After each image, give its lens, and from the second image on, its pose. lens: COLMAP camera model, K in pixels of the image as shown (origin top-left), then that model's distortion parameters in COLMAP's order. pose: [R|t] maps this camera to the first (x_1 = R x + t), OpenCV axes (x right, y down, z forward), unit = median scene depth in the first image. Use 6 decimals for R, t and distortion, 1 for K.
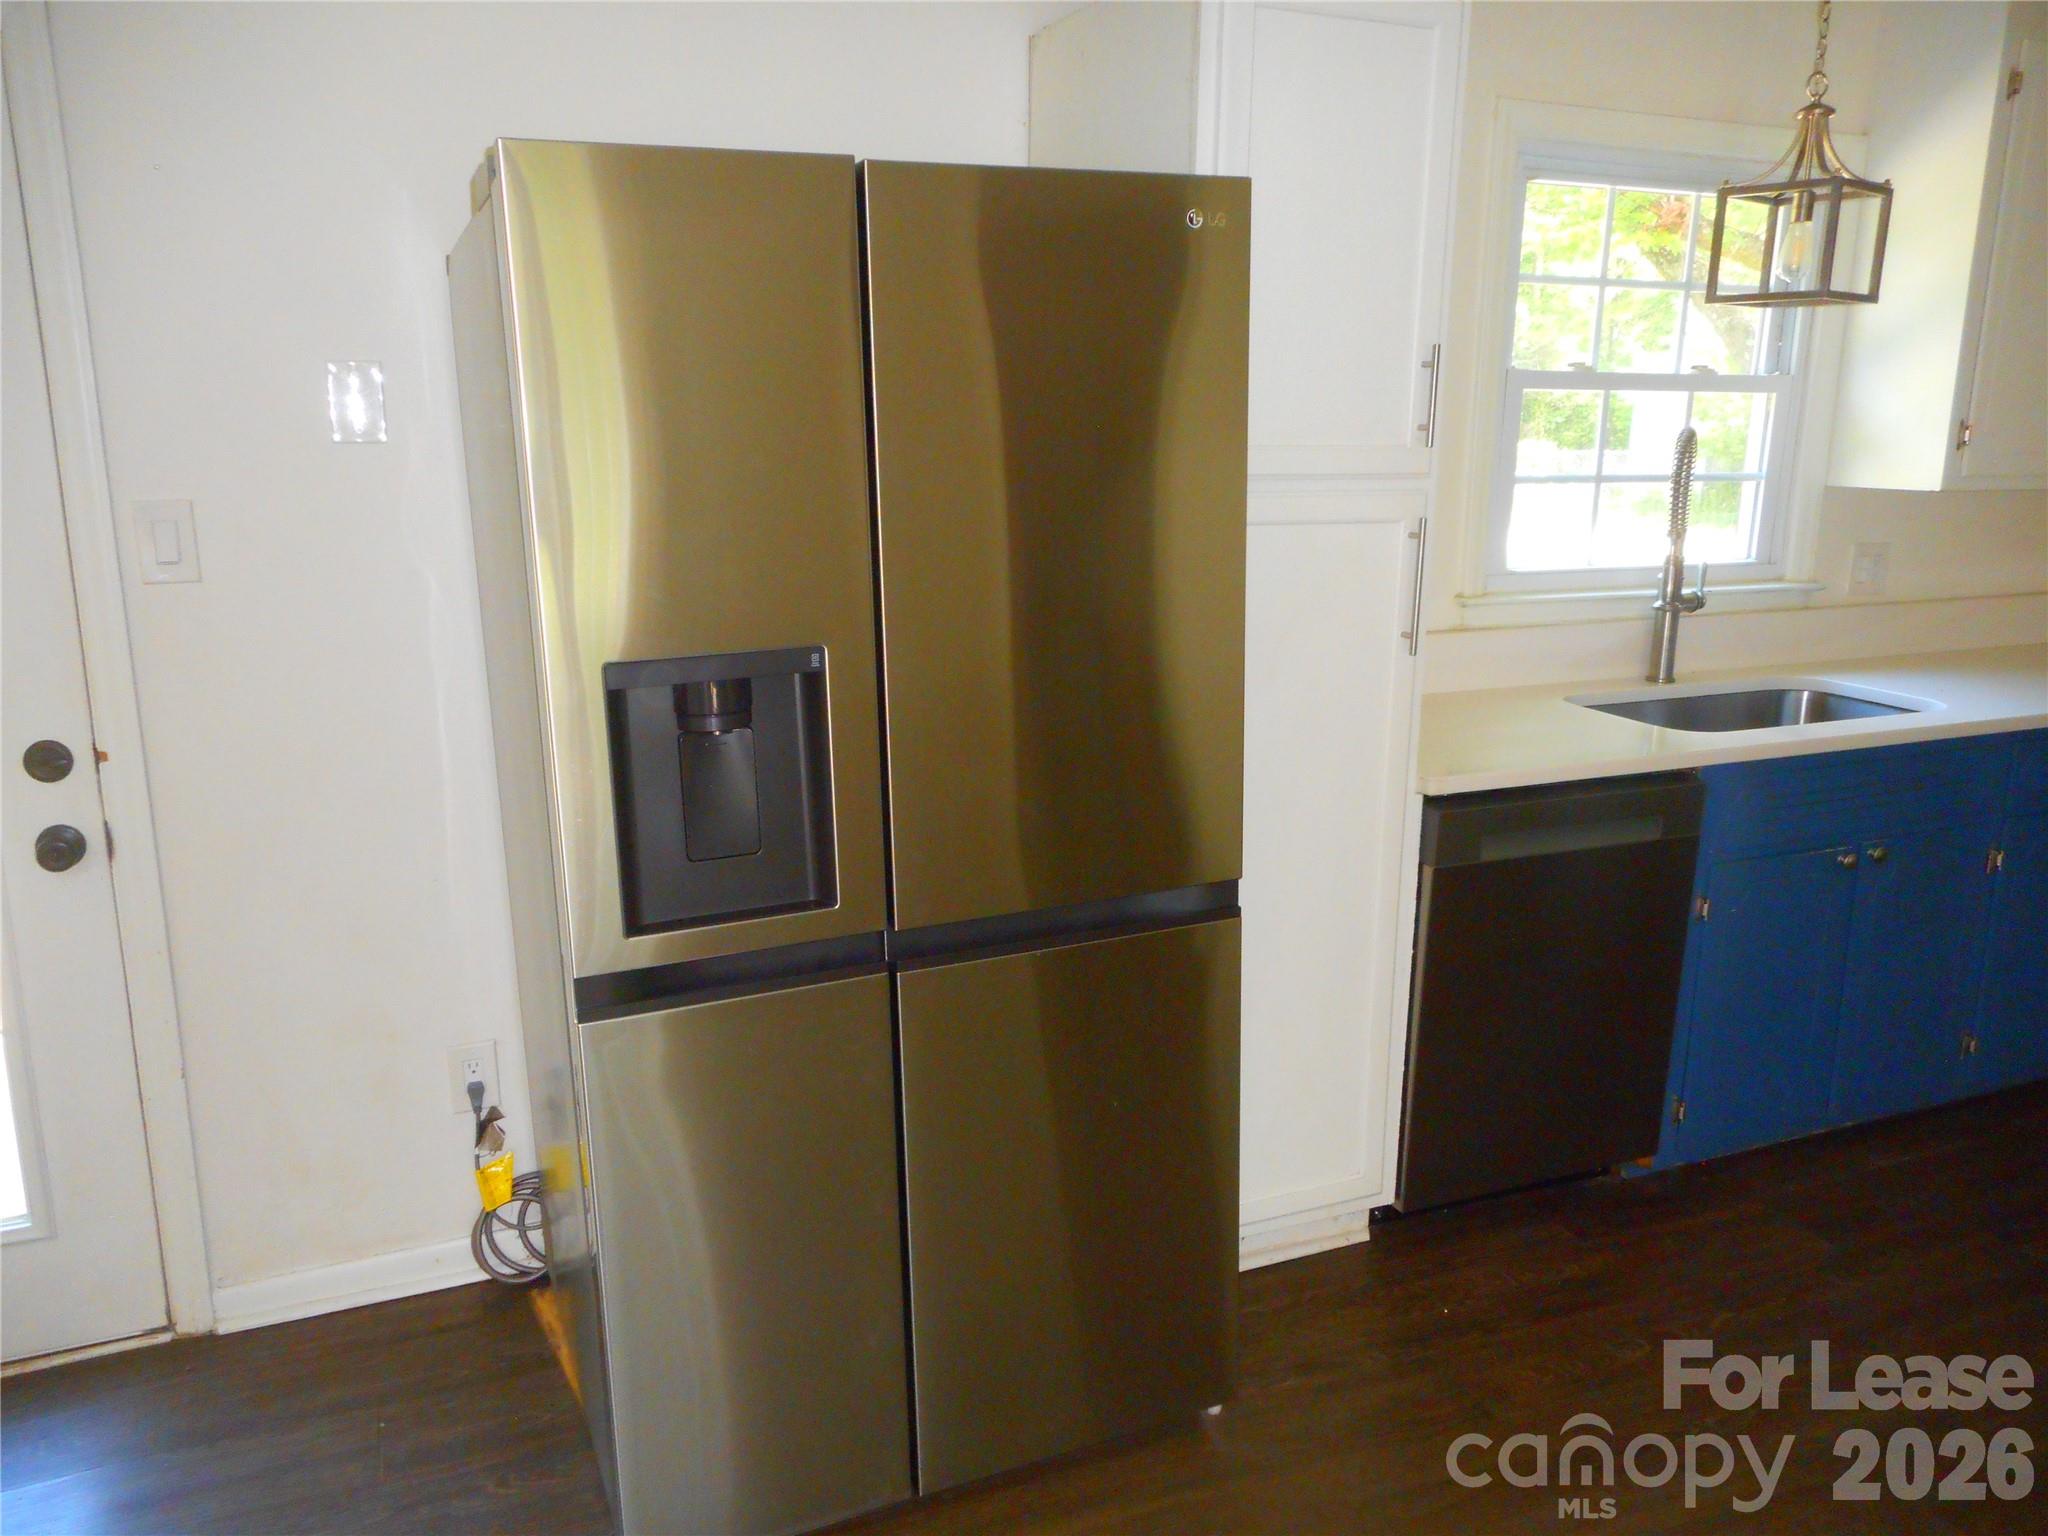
lens RADIAL K [[1531.5, 0, 1016.9], [0, 1531.5, 768.5], [0, 0, 1]] dist [0.016036, 0.004599]
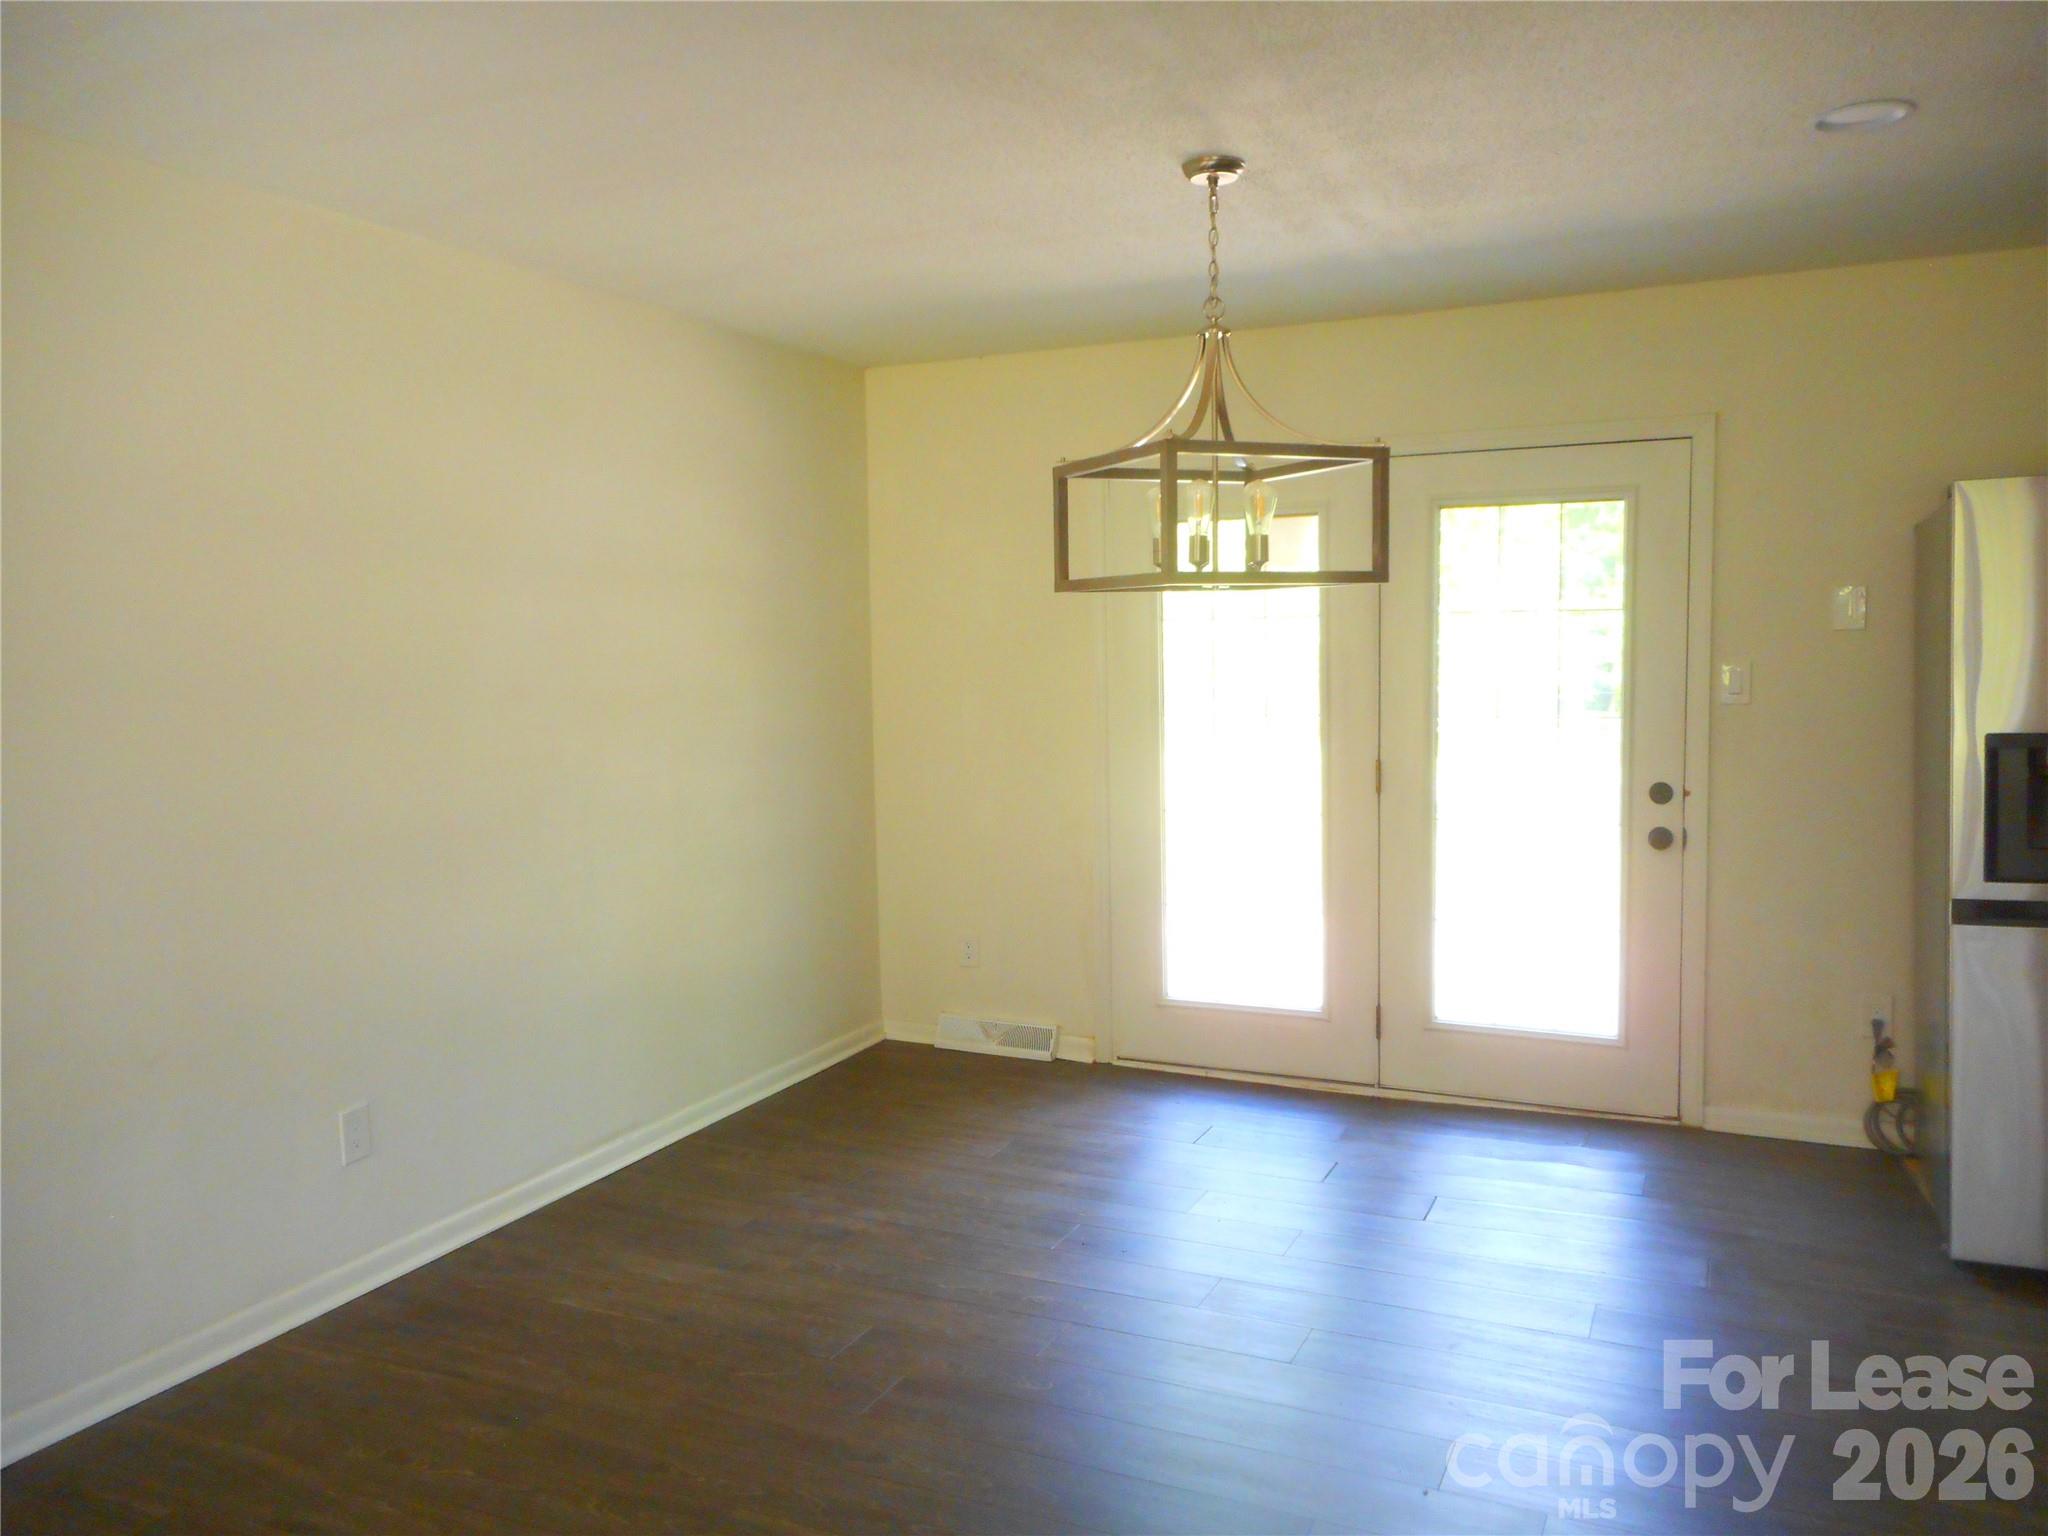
lens RADIAL K [[1531.5, 0, 1013.9], [0, 1531.5, 761.3], [0, 0, 1]] dist [0.016036, 0.004599]
pose [[0.654505, 0.048334, -0.754511, 0.258292], [-0.154635, 0.985416, -0.071013, 0.192685], [0.740075, 0.163152, 0.652434, -0.763390]]
